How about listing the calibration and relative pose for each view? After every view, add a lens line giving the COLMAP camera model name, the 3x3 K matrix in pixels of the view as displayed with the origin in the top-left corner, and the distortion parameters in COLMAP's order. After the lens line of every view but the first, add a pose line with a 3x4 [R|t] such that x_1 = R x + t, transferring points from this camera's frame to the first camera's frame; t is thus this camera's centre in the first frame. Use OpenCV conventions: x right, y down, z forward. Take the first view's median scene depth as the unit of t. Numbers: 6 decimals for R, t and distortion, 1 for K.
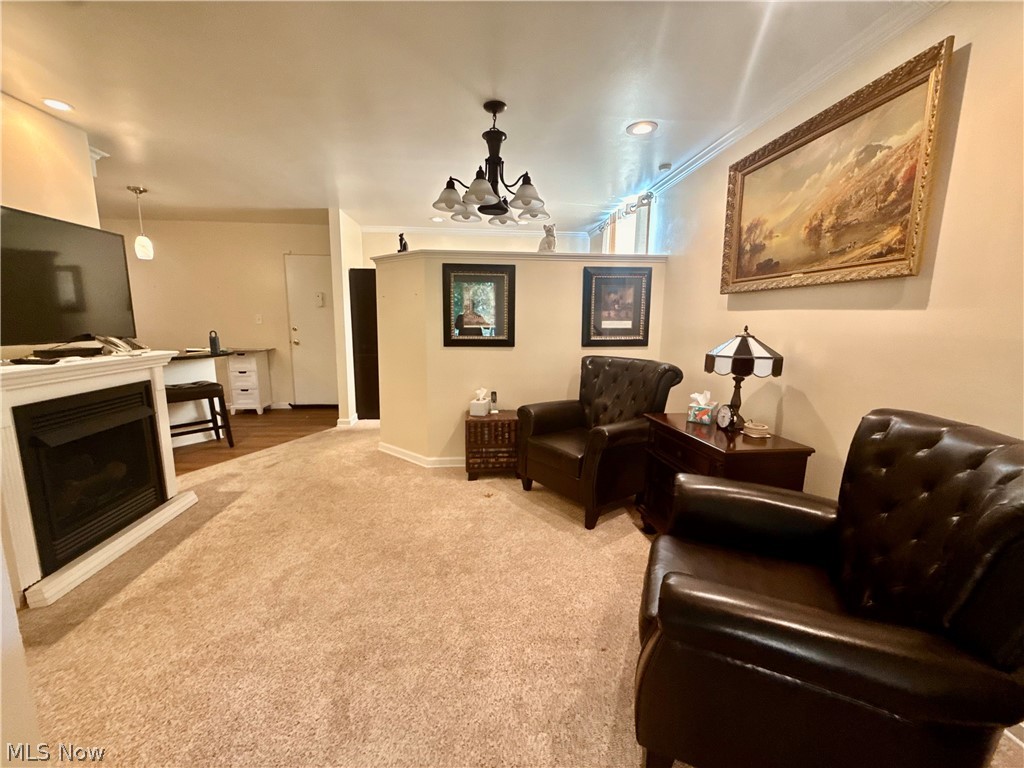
lens RADIAL K [[412.2, 0, 513.5], [0, 412.2, 384.4], [0, 0, 1]] dist [-0.002380, 0.000342]
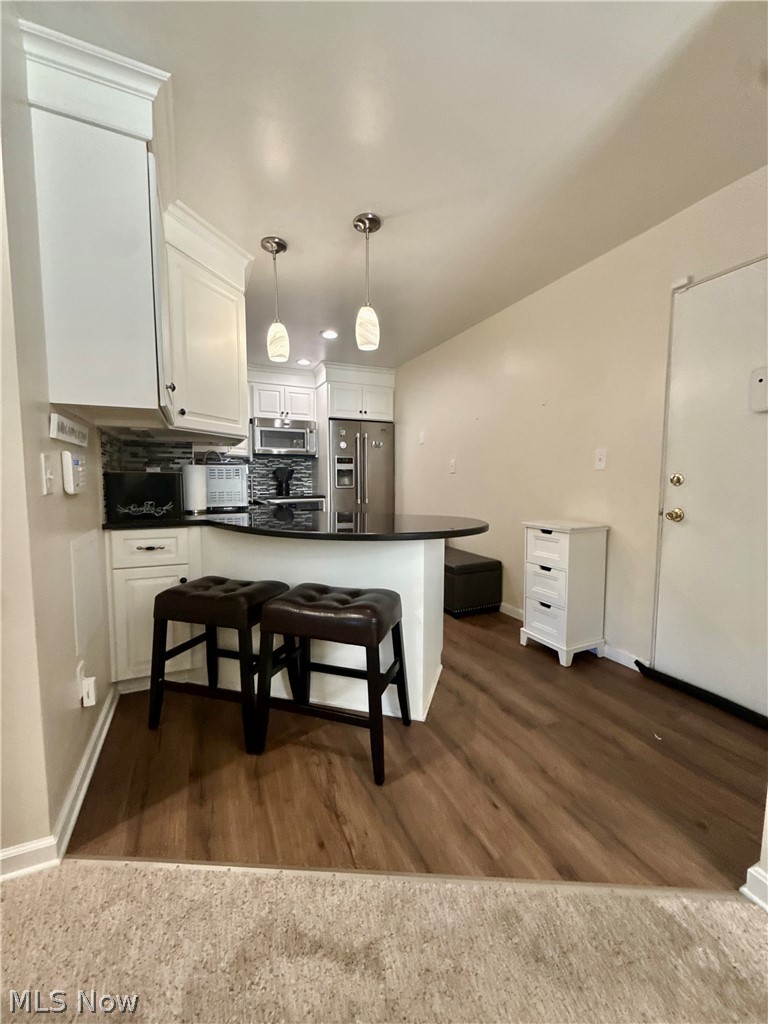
lens RADIAL K [[412.2, 0, 386.5], [0, 412.2, 509.7], [0, 0, 1]] dist [-0.002380, 0.000342]
pose [[0.328230, 0.063459, -0.942464, -0.541152], [-0.148068, 0.988863, 0.015016, -0.156254], [0.932921, 0.134620, 0.333971, 1.329919]]
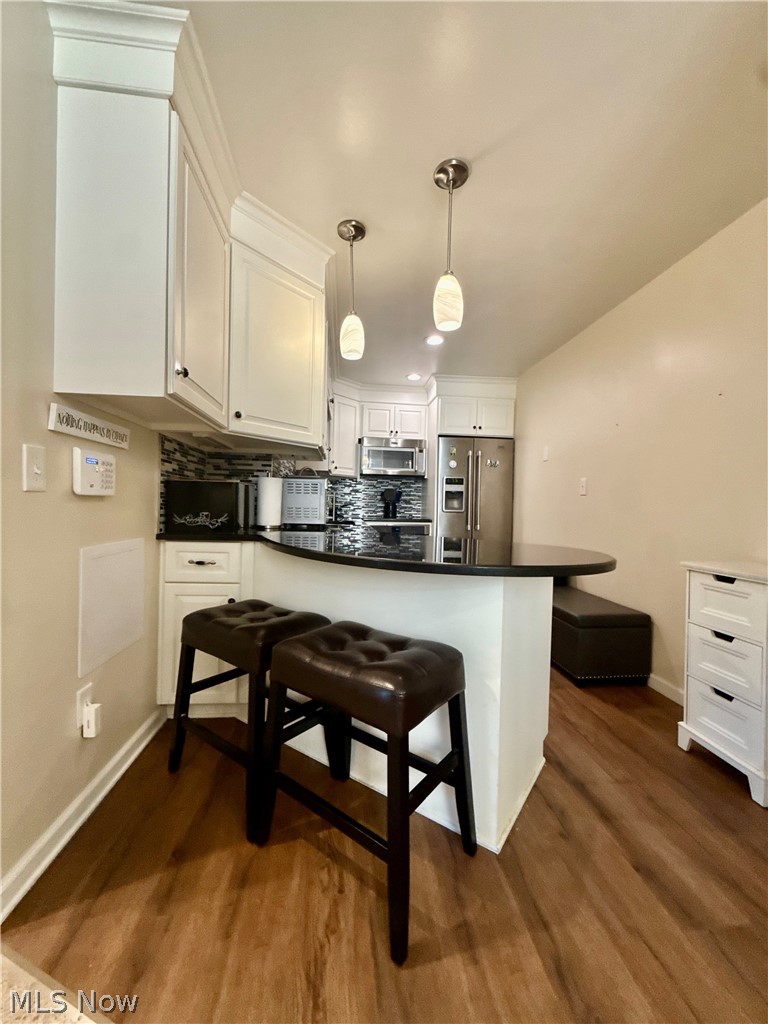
lens RADIAL K [[412.2, 0, 381.7], [0, 412.2, 509.4], [0, 0, 1]] dist [-0.002380, 0.000342]
pose [[0.001007, 0.001453, -0.999998, -0.704091], [-0.182318, 0.983239, 0.001245, -0.156096], [0.983239, 0.182317, 0.001255, 1.479546]]
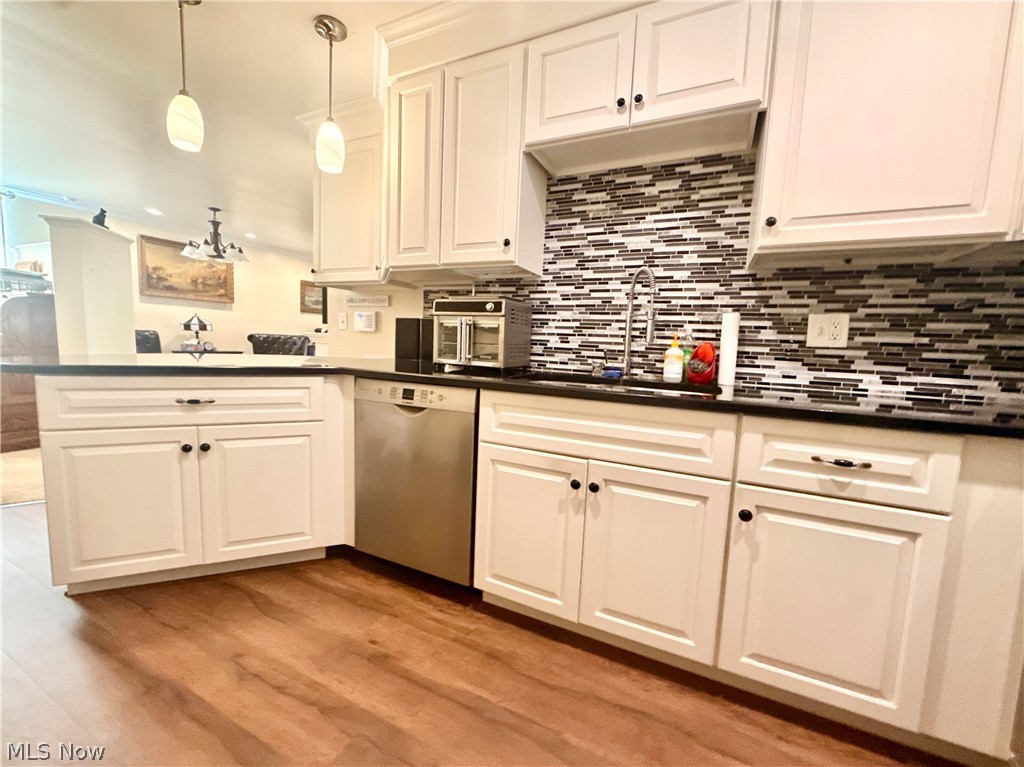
lens RADIAL K [[412.2, 0, 511.5], [0, 412.2, 383.7], [0, 0, 1]] dist [-0.002380, 0.000342]
pose [[-0.851573, -0.097609, 0.515069, -2.254128], [0.036111, 0.969257, 0.243384, -0.236112], [-0.522992, 0.225859, -0.821868, 1.915839]]
